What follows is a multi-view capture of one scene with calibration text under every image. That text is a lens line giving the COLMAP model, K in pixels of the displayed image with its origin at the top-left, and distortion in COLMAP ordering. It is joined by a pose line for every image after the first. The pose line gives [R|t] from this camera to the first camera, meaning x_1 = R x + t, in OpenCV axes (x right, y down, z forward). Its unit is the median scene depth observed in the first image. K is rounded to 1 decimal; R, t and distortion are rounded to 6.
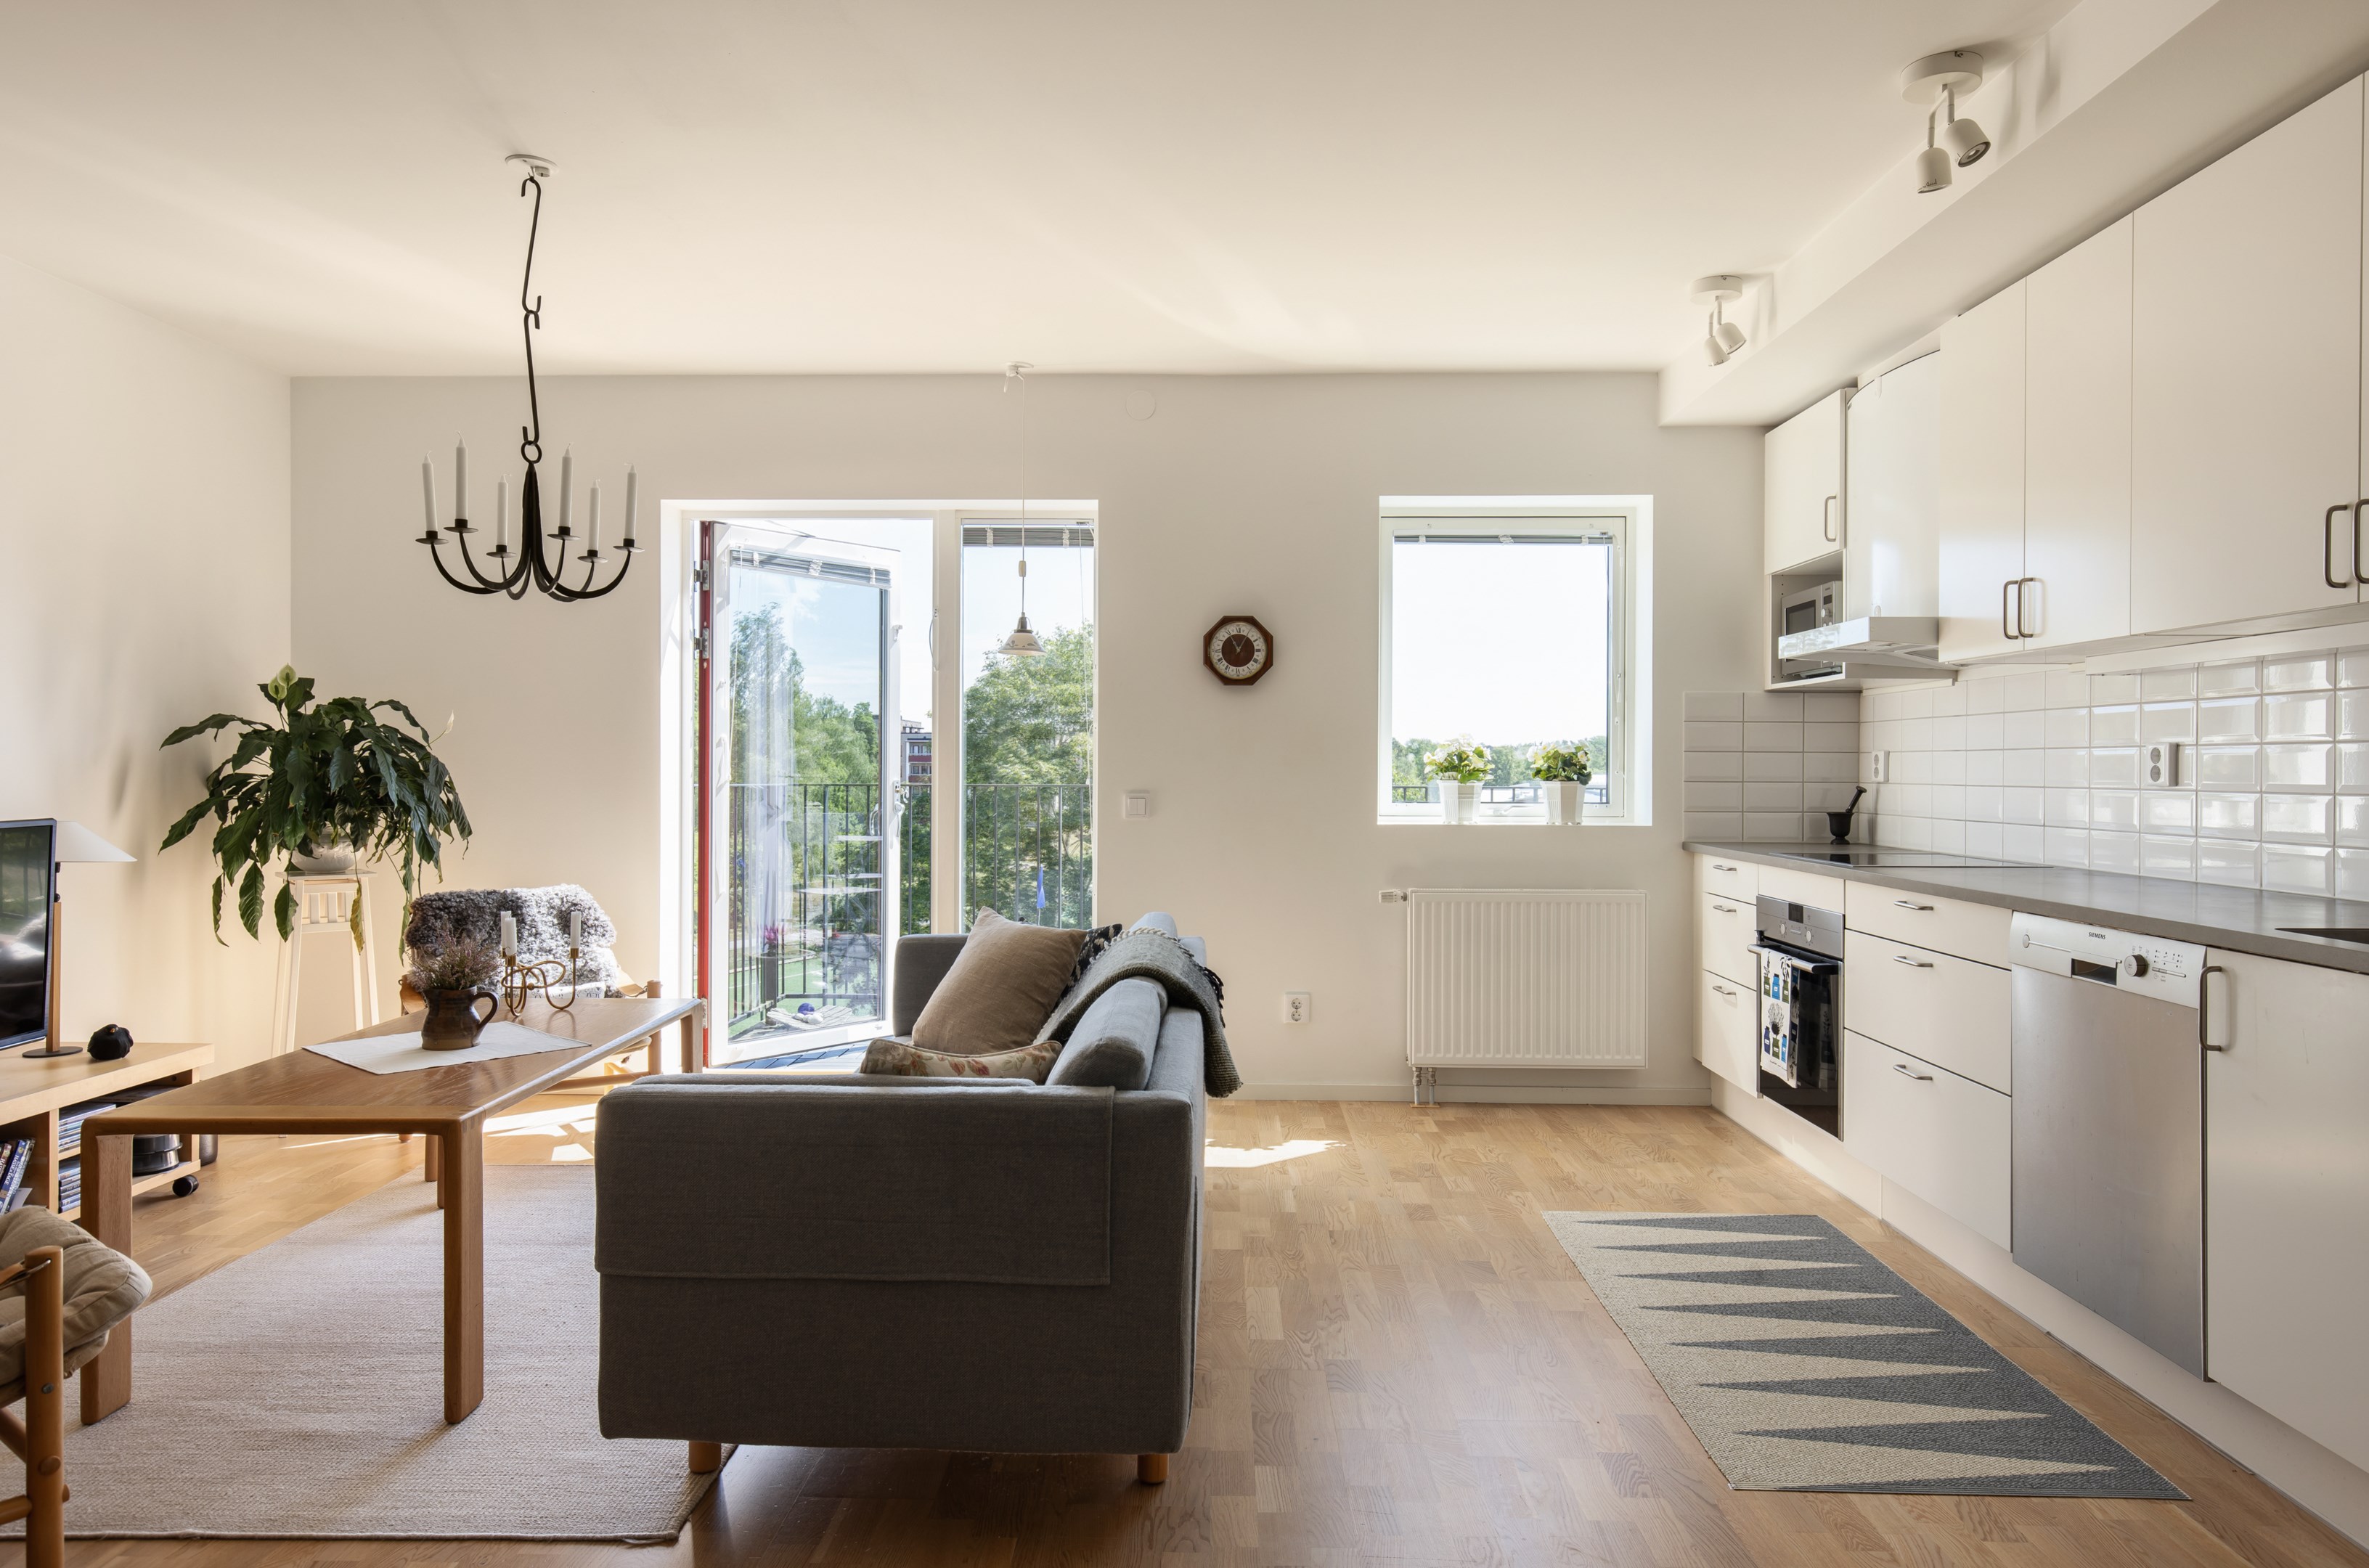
lens RADIAL K [[1480.3, 0, 1179.2], [0, 1480.3, 774.5], [0, 0, 1]] dist [0.008597, -0.007468]
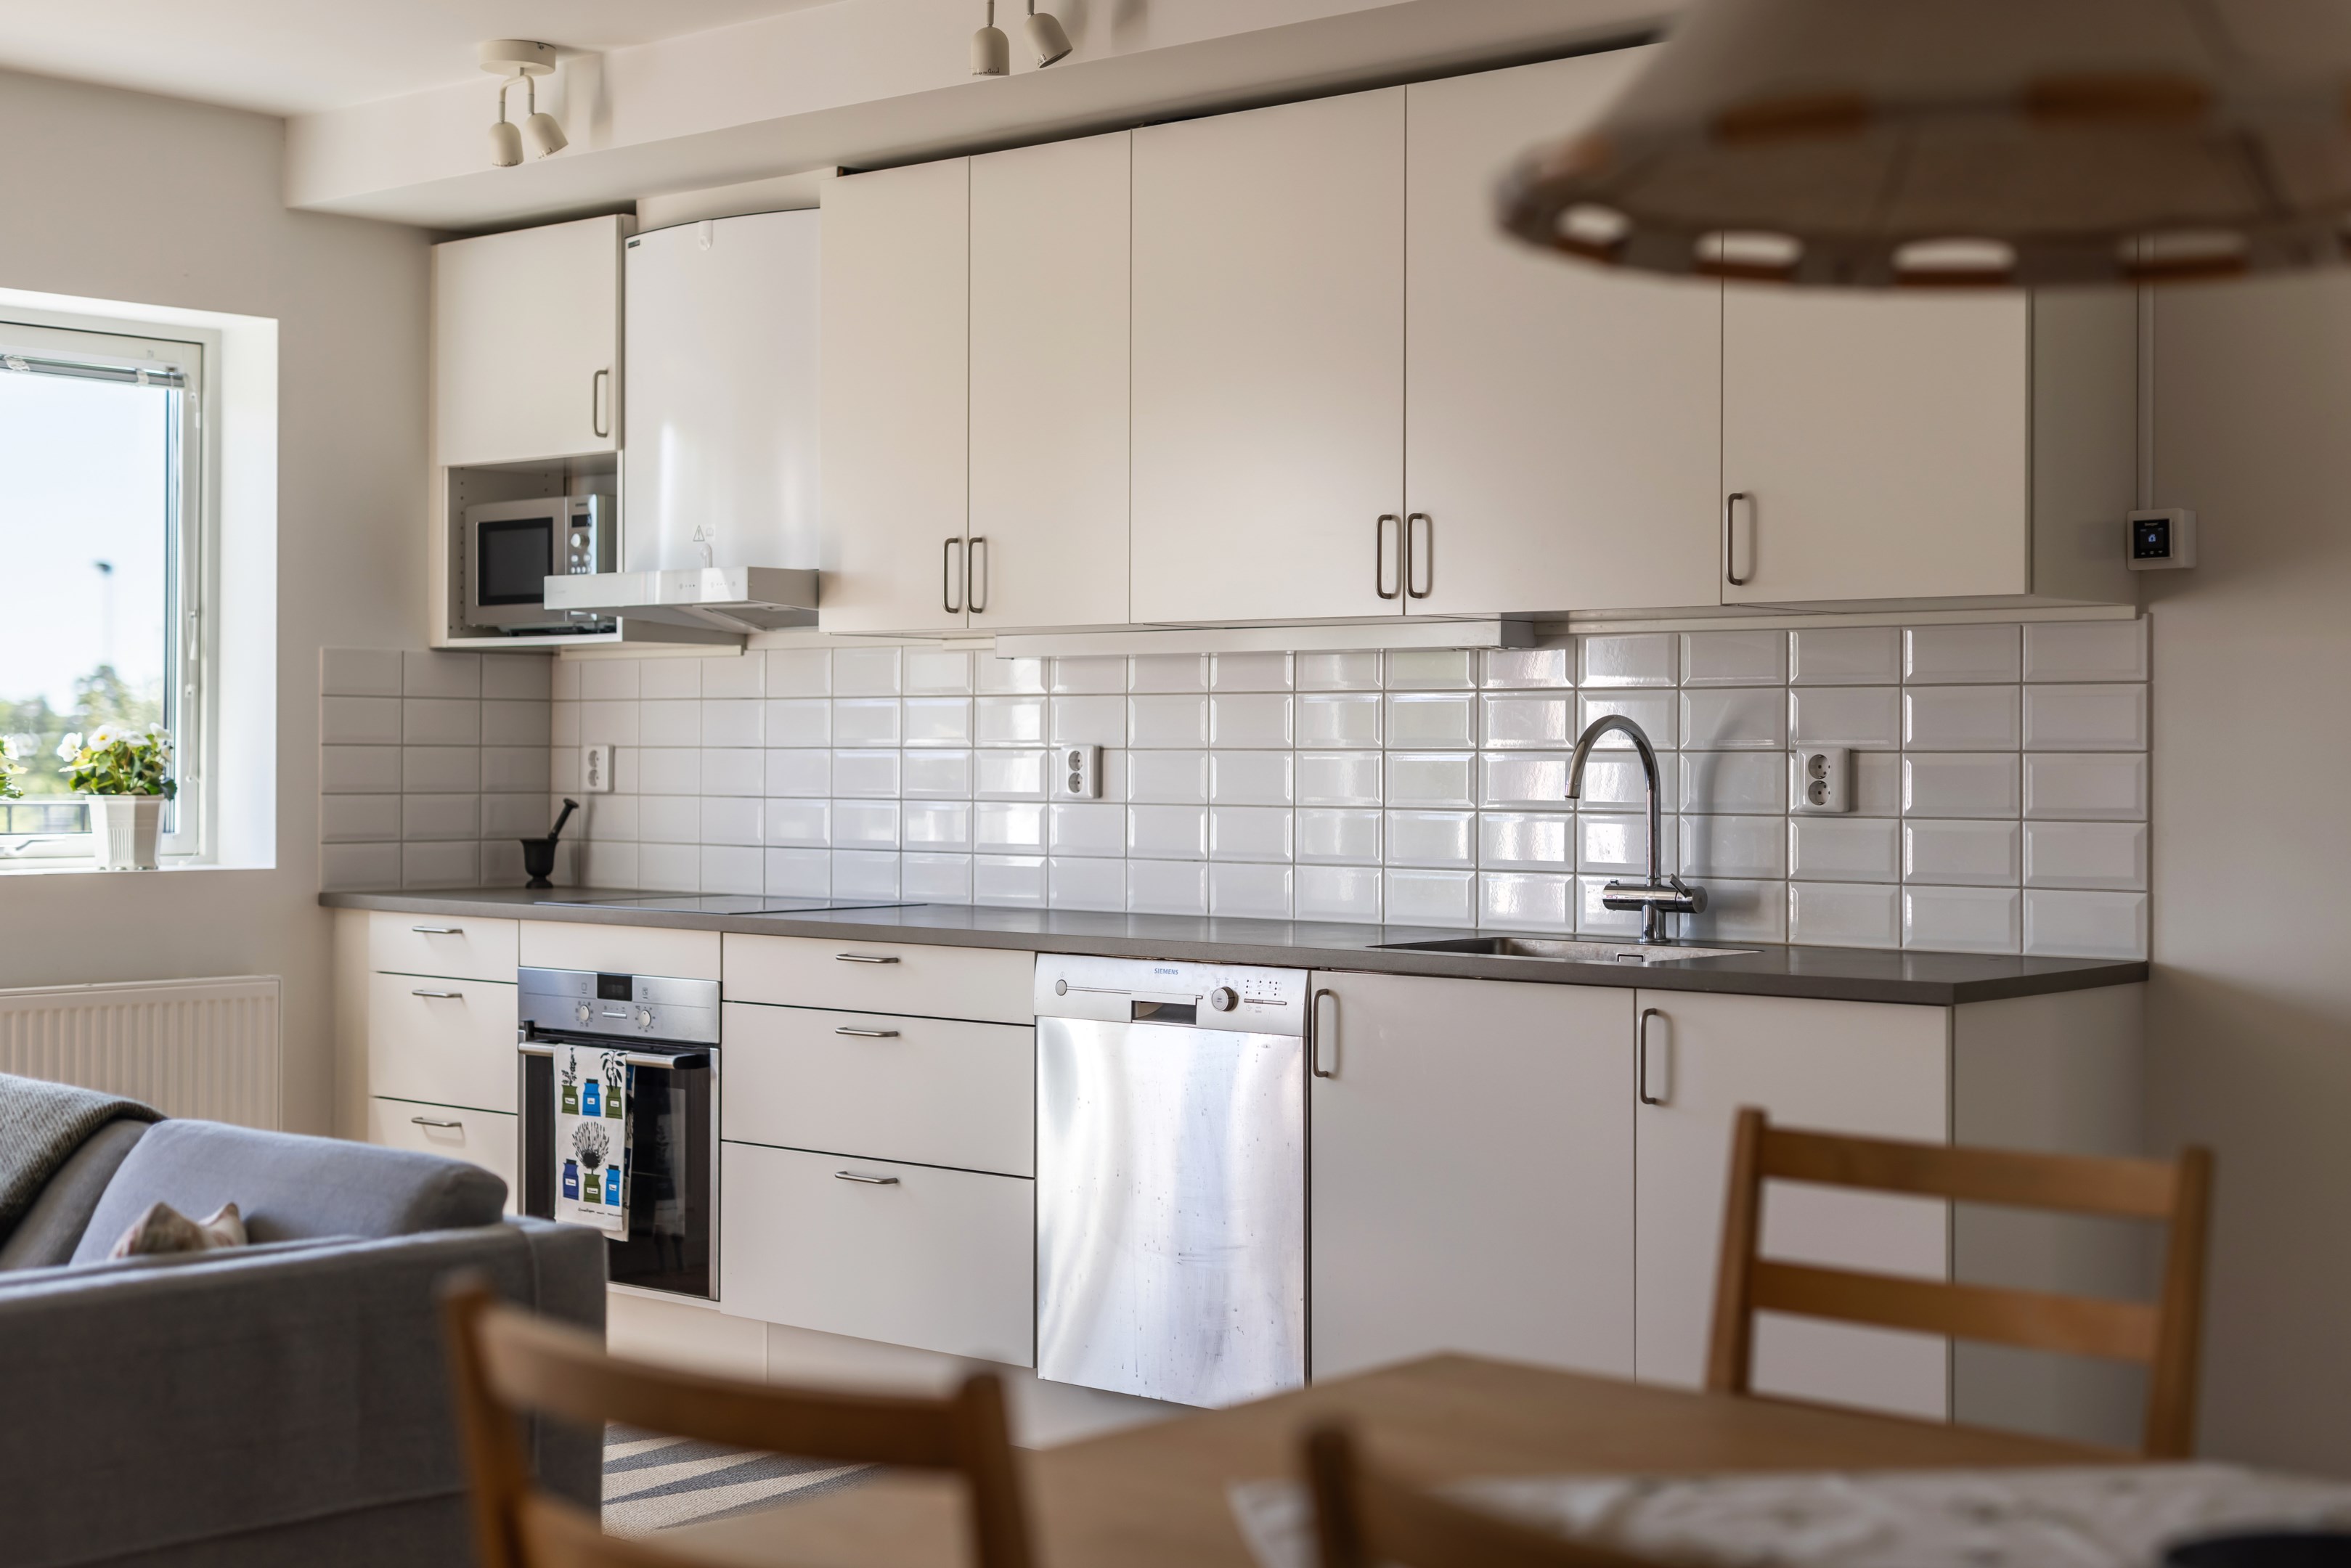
lens RADIAL K [[3323.7, 0, 1213.1], [0, 3323.7, 725.6], [0, 0, 1]] dist [-0.001244, 0.000000]
pose [[0.636746, 0.004829, 0.771058, -0.581179], [0.002098, 0.999966, -0.007995, -0.014200], [-0.771071, 0.006709, 0.636714, -0.184455]]
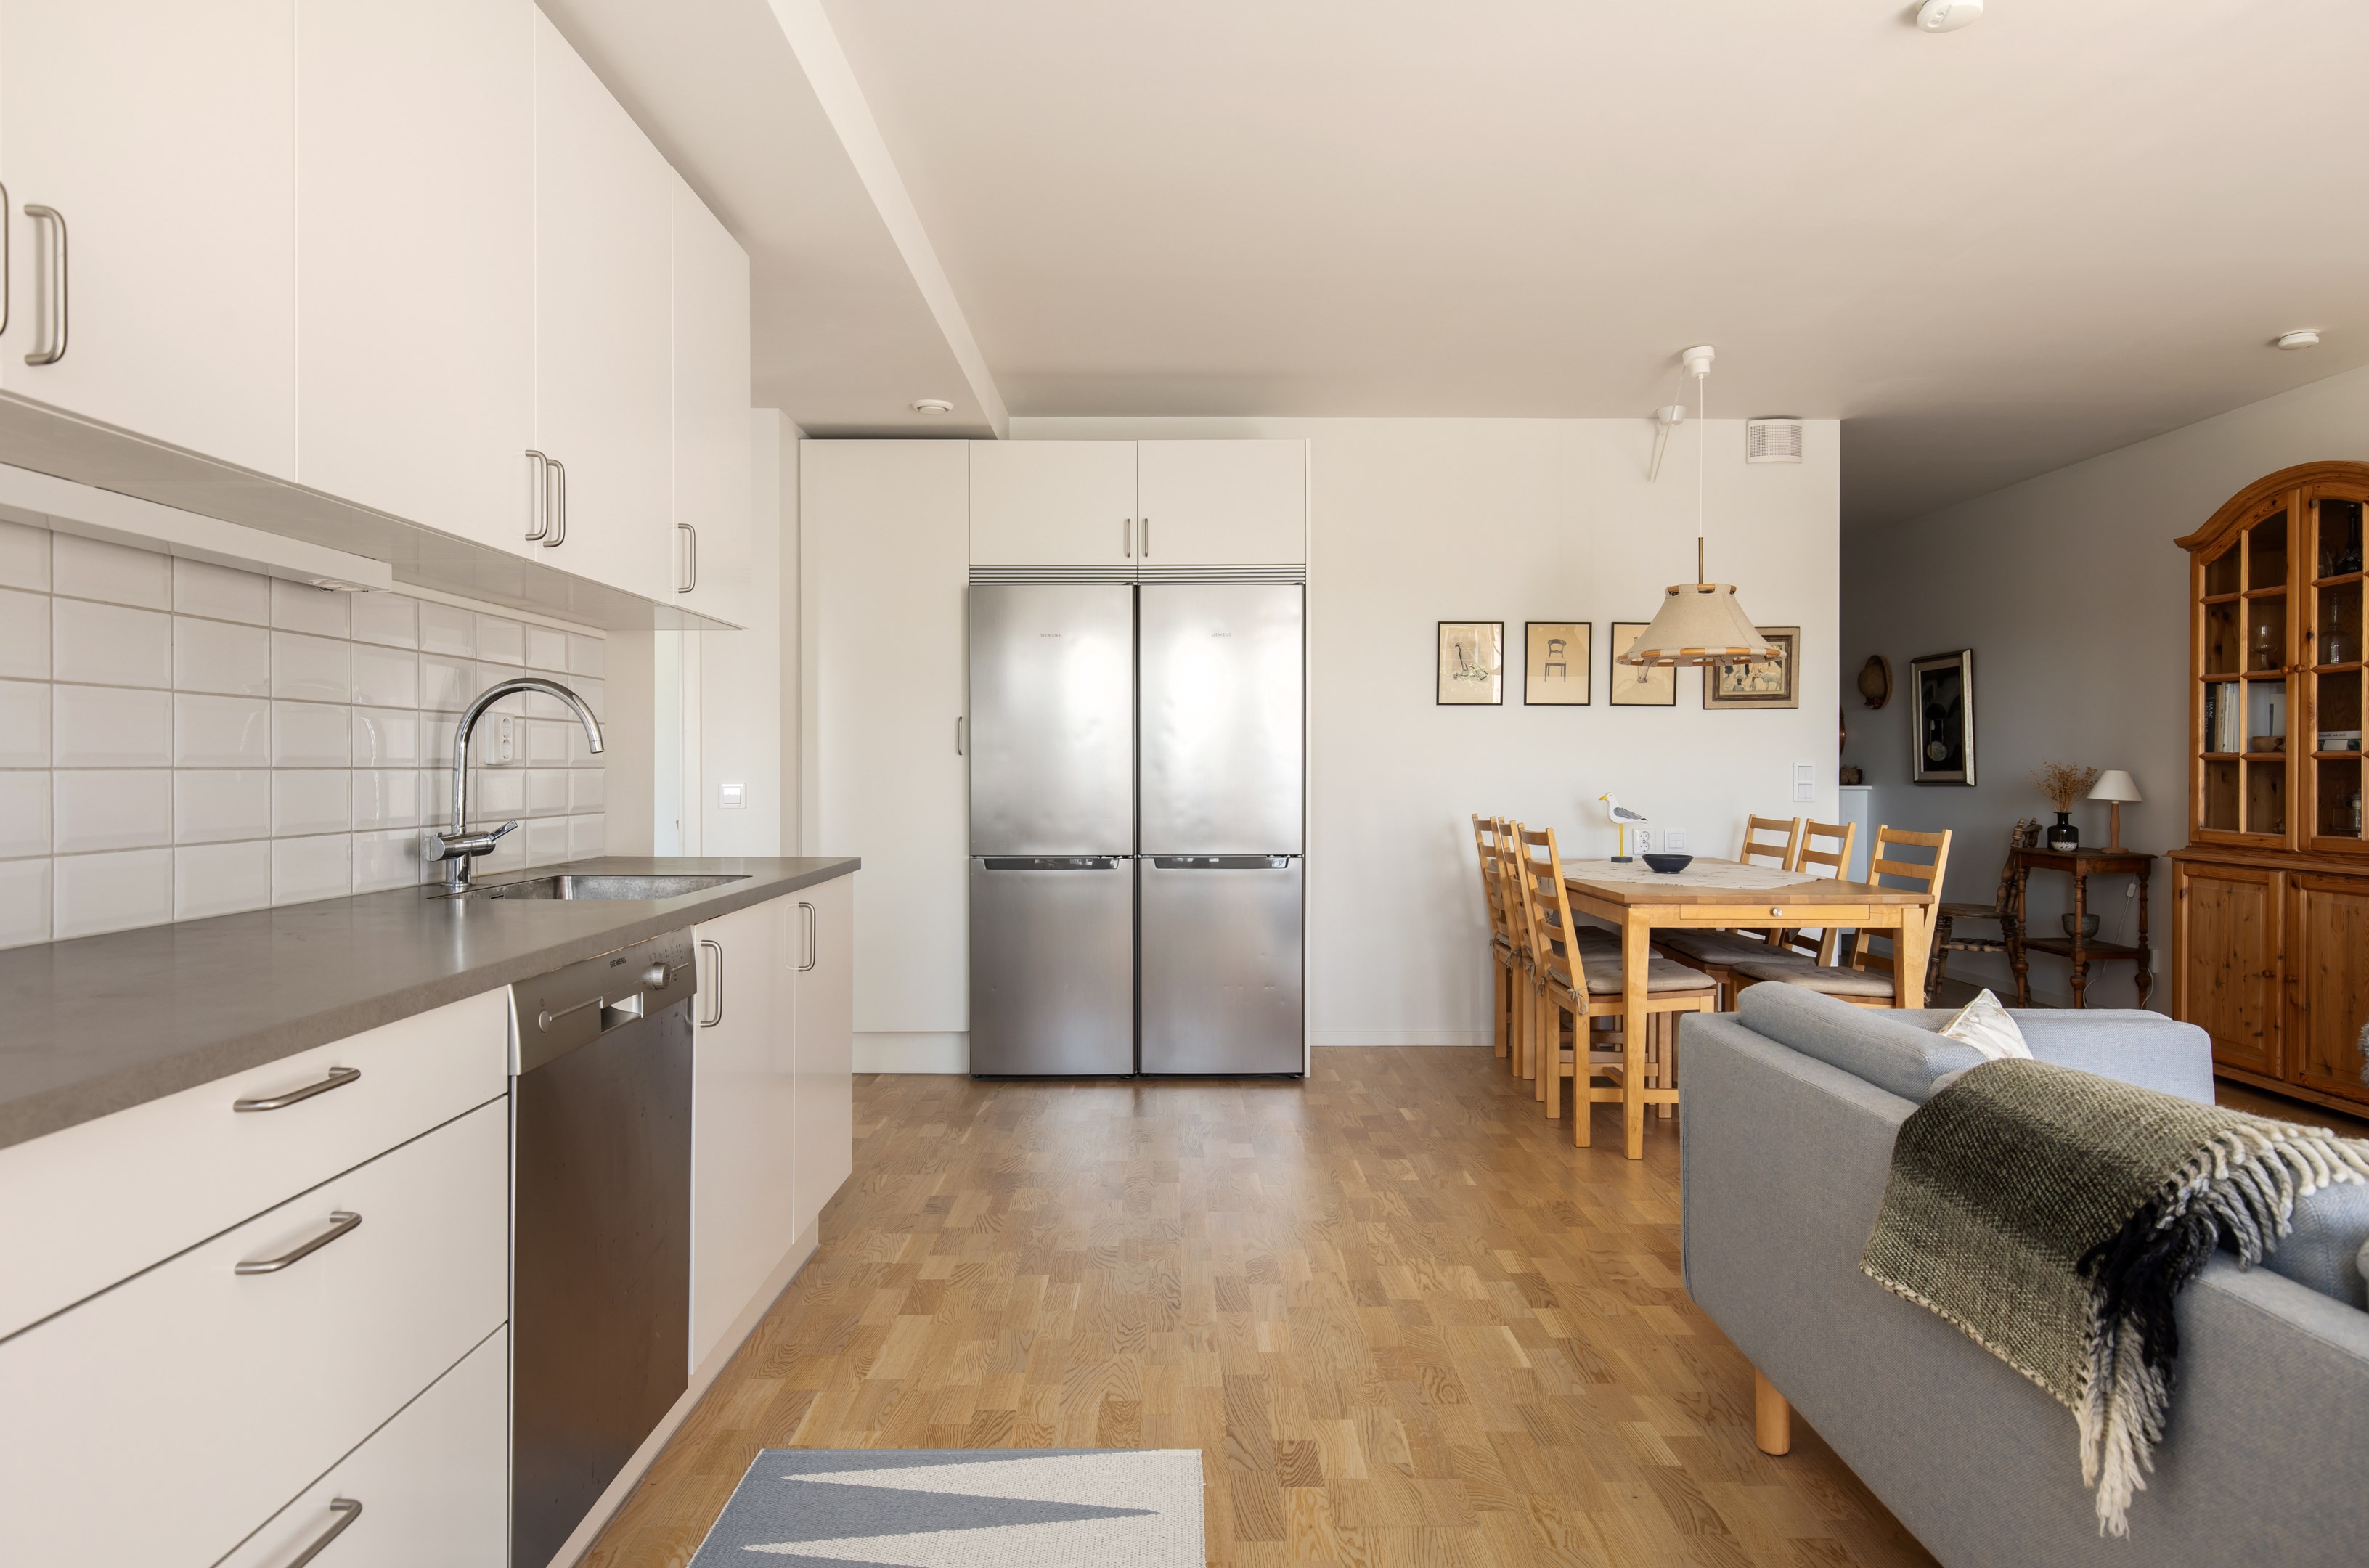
lens RADIAL K [[1415.0, 0, 1209.2], [0, 1415.0, 779.9], [0, 0, 1]] dist [-0.001069, 0.001958]
pose [[-0.999124, -0.007958, -0.041077, 0.233520], [-0.008612, 0.999839, 0.015753, 0.003052], [0.040945, 0.016093, -0.999032, 1.114884]]
